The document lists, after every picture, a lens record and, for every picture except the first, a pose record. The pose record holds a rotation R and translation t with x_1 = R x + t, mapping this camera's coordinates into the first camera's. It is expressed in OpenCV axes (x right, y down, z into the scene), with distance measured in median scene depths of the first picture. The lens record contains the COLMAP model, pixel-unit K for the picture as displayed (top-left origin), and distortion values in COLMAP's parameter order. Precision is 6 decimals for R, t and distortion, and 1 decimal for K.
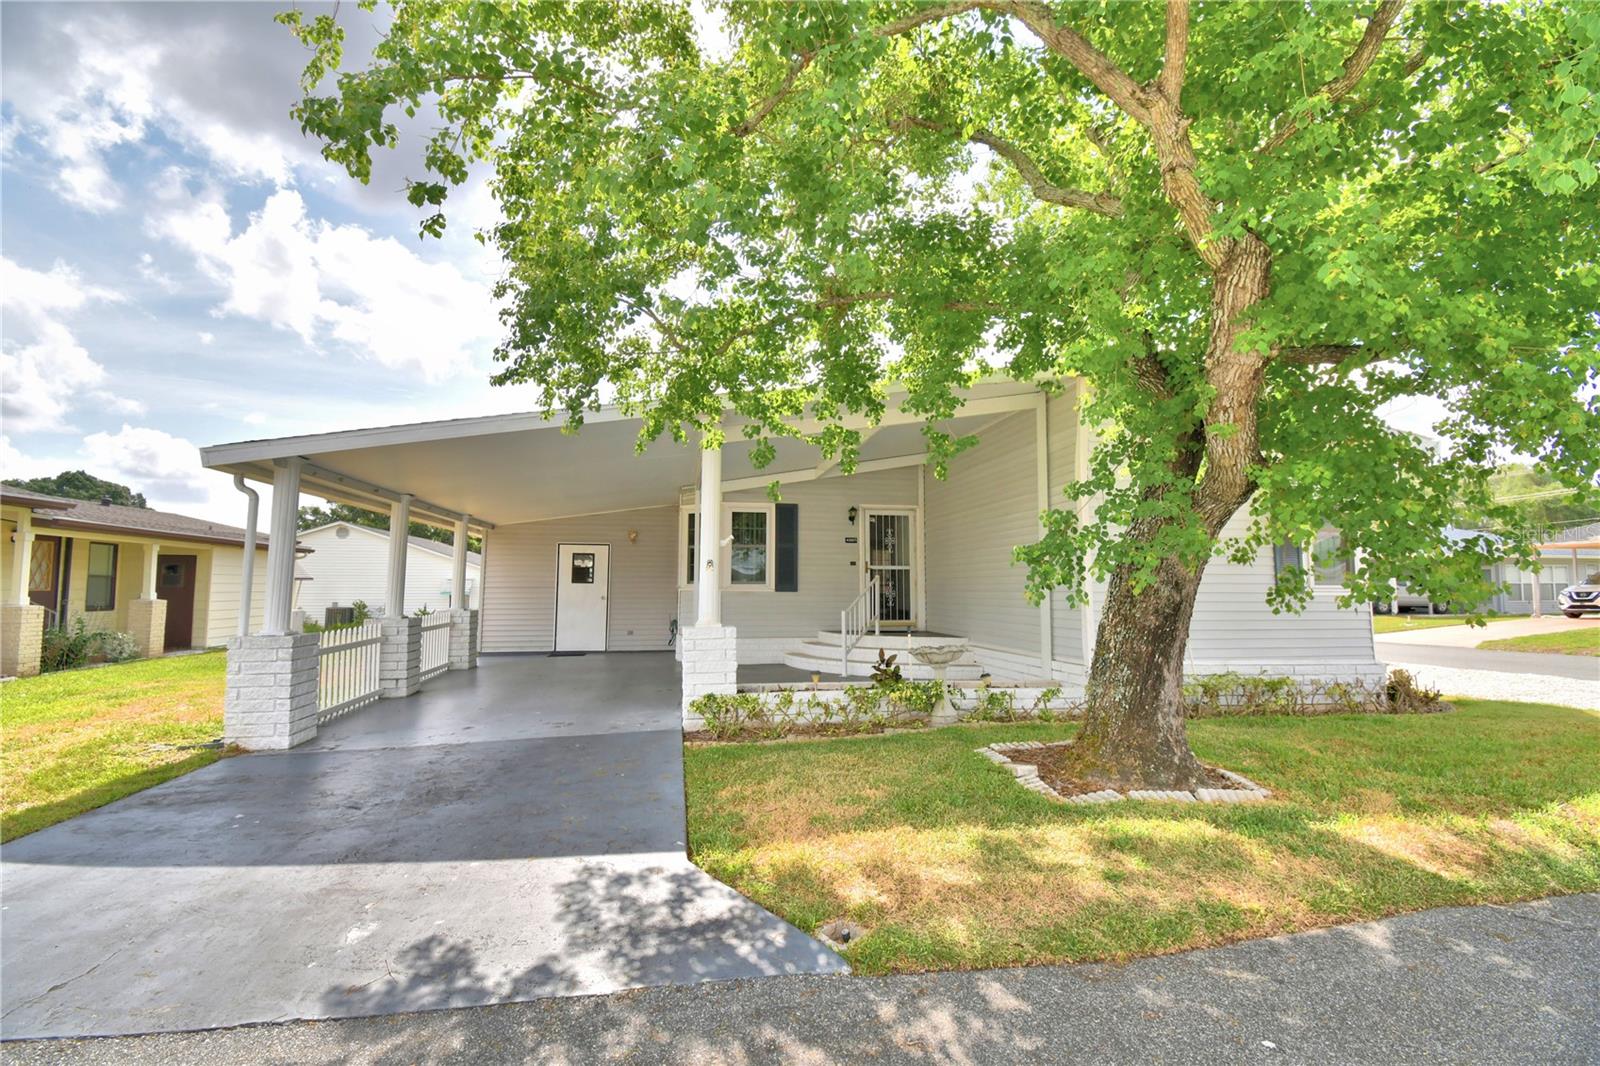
lens RADIAL K [[697.1, 0, 800.0], [0, 697.1, 533.0], [0, 0, 1]] dist [0.010349, -0.019178]
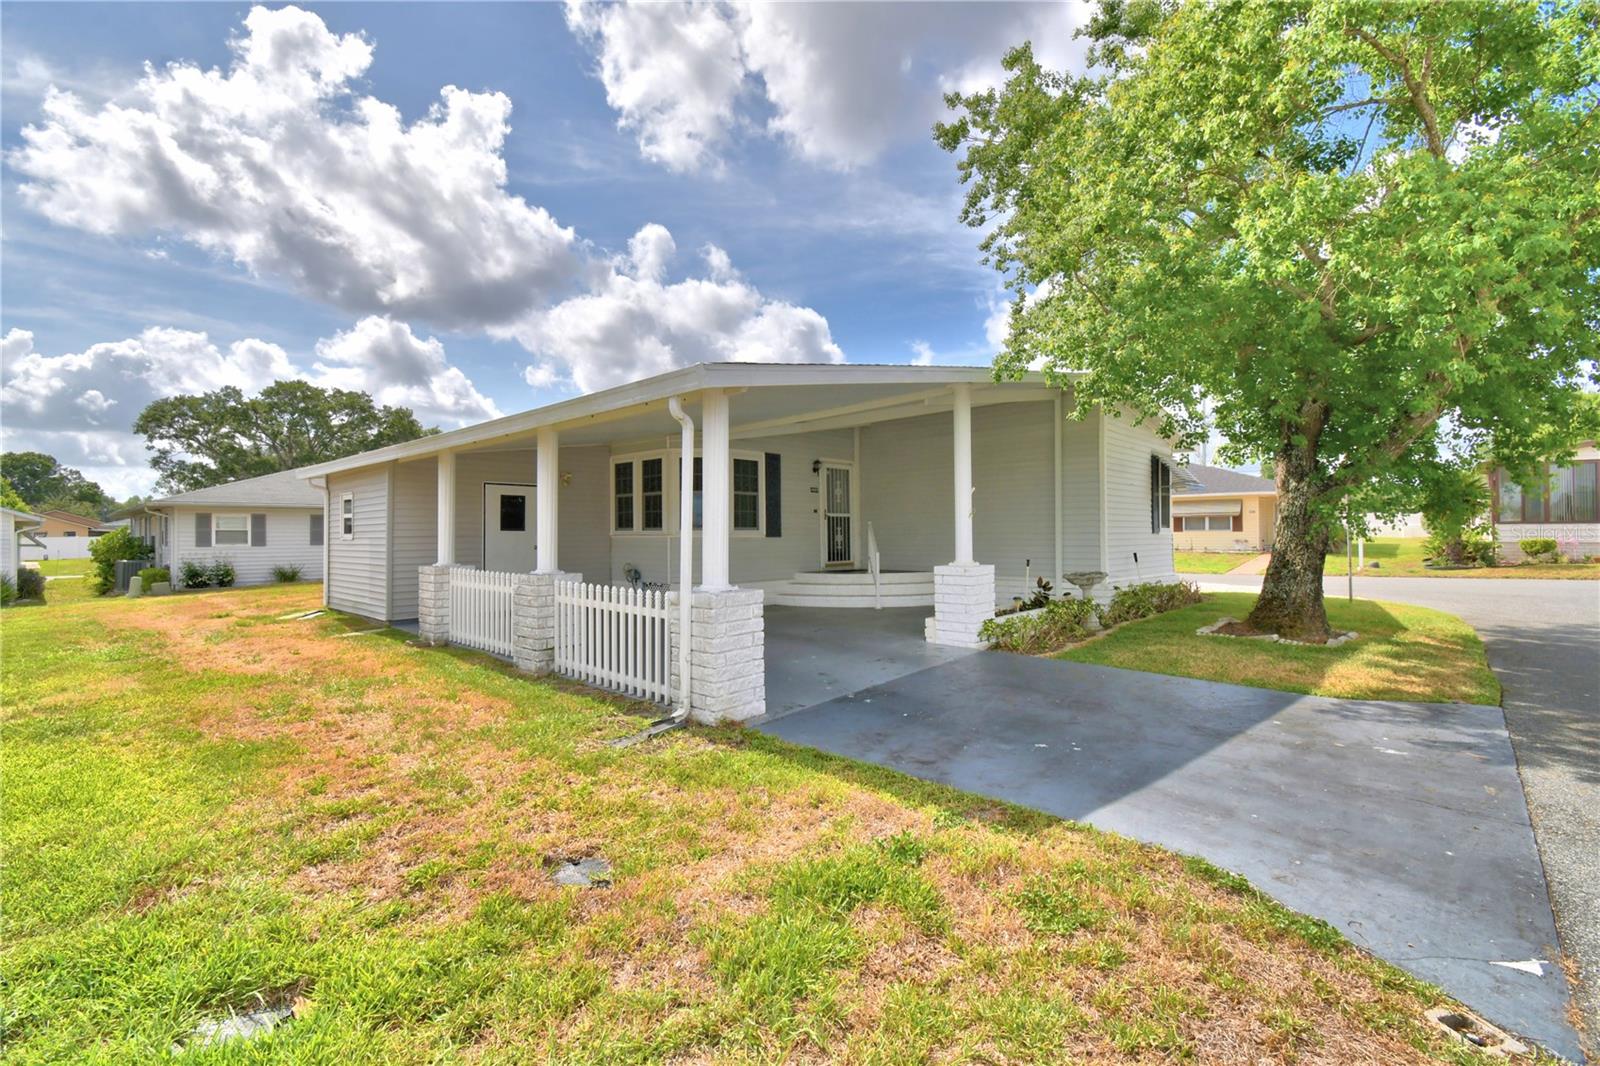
lens RADIAL K [[692.8, 0, 800.0], [0, 692.8, 533.0], [0, 0, 1]] dist [-0.002417, -0.000073]
pose [[0.806160, -0.008024, 0.591643, -0.840114], [-0.036684, 0.997307, 0.063510, 0.013551], [-0.590560, -0.072903, 0.803694, 0.187667]]
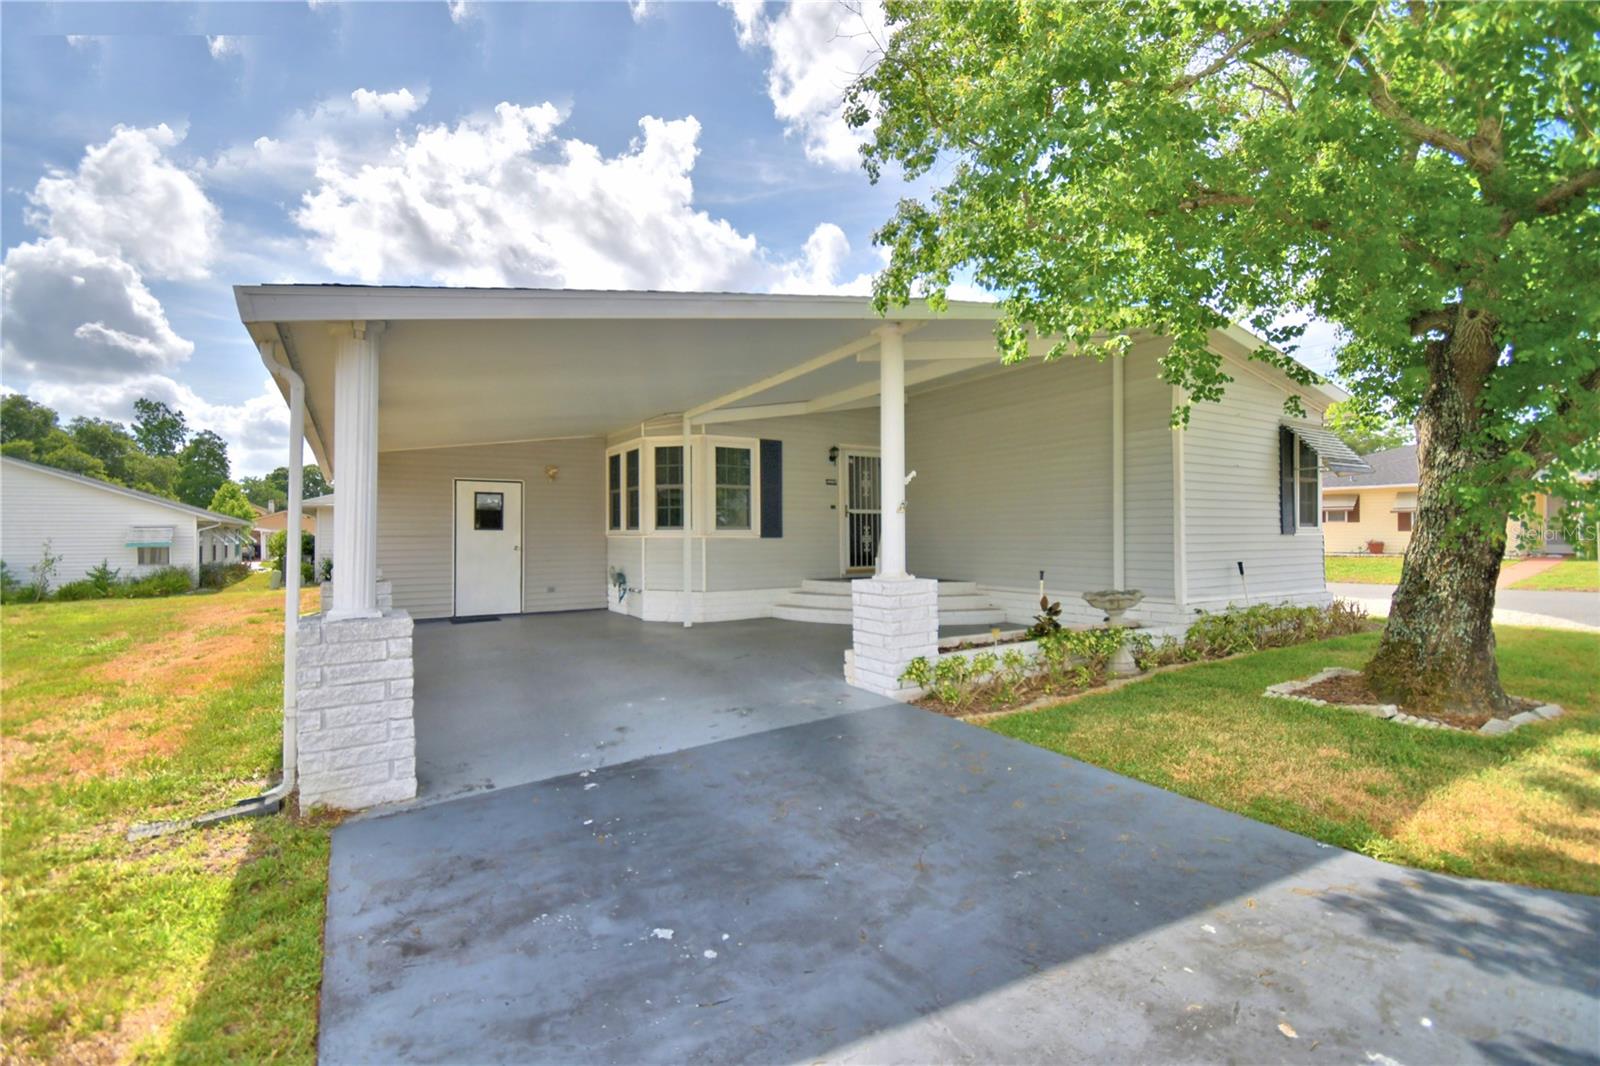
lens RADIAL K [[697.1, 0, 800.0], [0, 697.1, 533.0], [0, 0, 1]] dist [0.010349, -0.019178]
pose [[0.927710, -0.007919, 0.373219, -0.443854], [-0.021032, 0.997078, 0.073435, 0.015489], [-0.372710, -0.075976, 0.924832, 0.216869]]
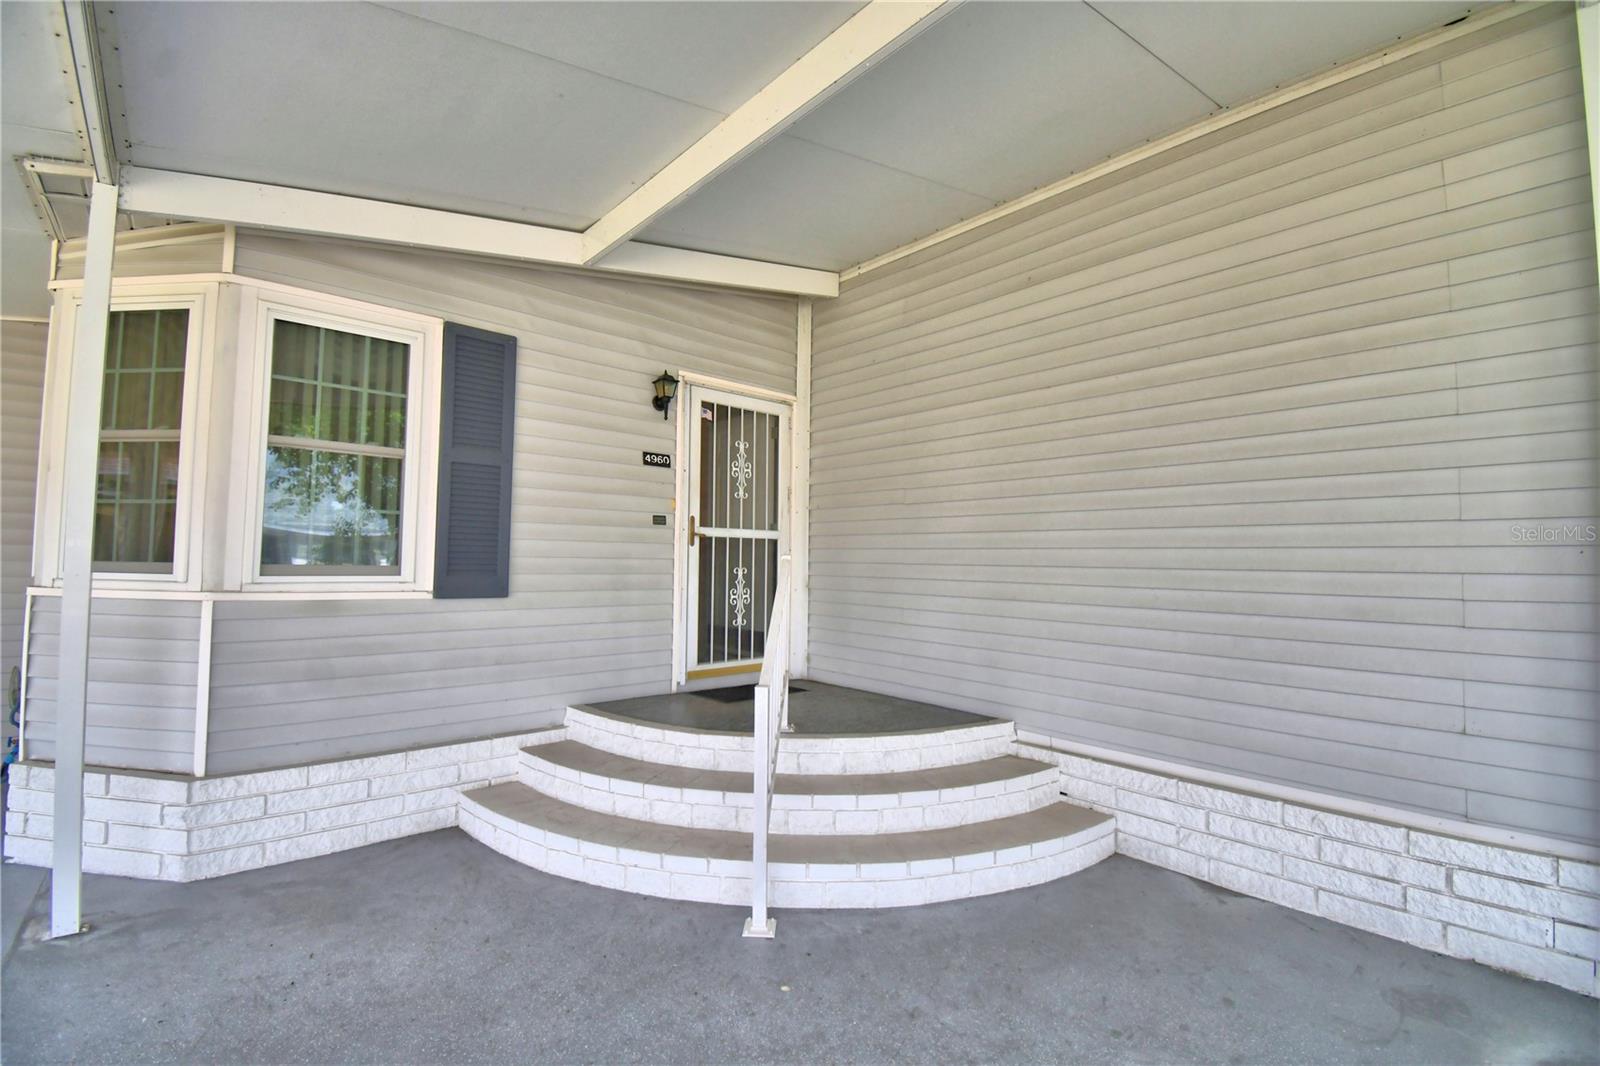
lens RADIAL K [[692.8, 0, 800.0], [0, 692.8, 533.0], [0, 0, 1]] dist [-0.002417, -0.000073]
pose [[0.855173, 0.032790, 0.517304, -0.078063], [-0.052213, 0.998370, 0.023032, 0.054100], [-0.515706, -0.046706, 0.855492, 0.898806]]
